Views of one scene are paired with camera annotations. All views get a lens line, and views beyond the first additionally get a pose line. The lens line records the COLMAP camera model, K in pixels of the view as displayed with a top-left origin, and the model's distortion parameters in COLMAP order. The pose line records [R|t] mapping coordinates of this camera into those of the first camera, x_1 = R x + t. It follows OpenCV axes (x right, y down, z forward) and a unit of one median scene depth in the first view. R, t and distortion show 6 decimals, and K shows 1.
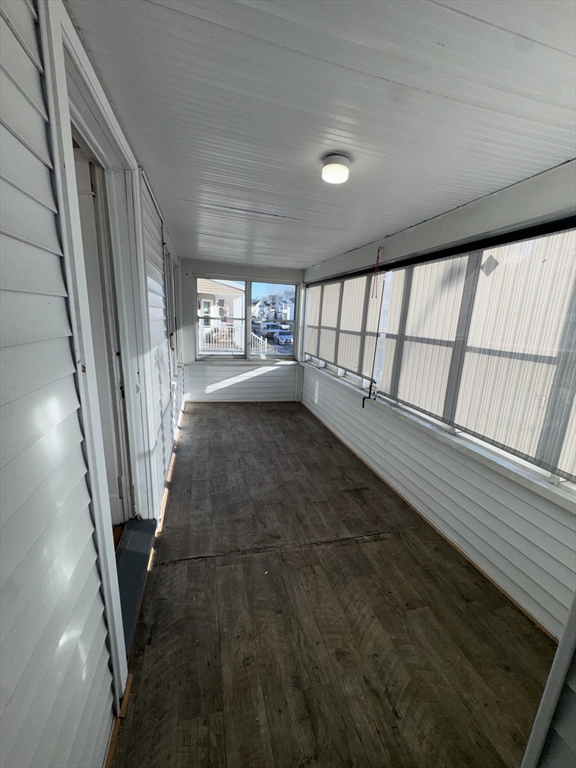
lens RADIAL K [[306.9, 0, 289.0], [0, 306.9, 381.6], [0, 0, 1]] dist [-0.002161, -0.000041]
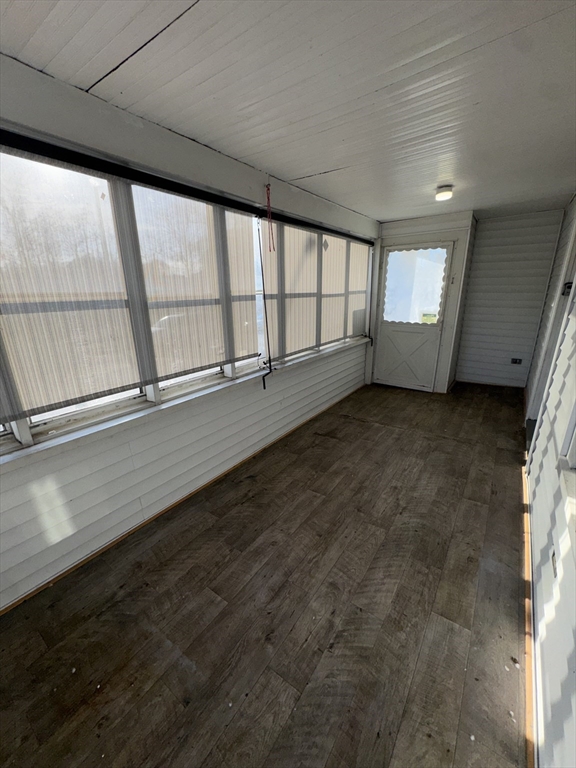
lens RADIAL K [[306.2, 0, 288.0], [0, 306.2, 384.0], [0, 0, 1]] dist [-0.005516, 0.000217]
pose [[-0.626038, -0.263857, 0.733795, -0.386547], [0.151477, 0.881940, 0.446359, -0.276955], [-0.764938, 0.390591, -0.512160, 1.329475]]
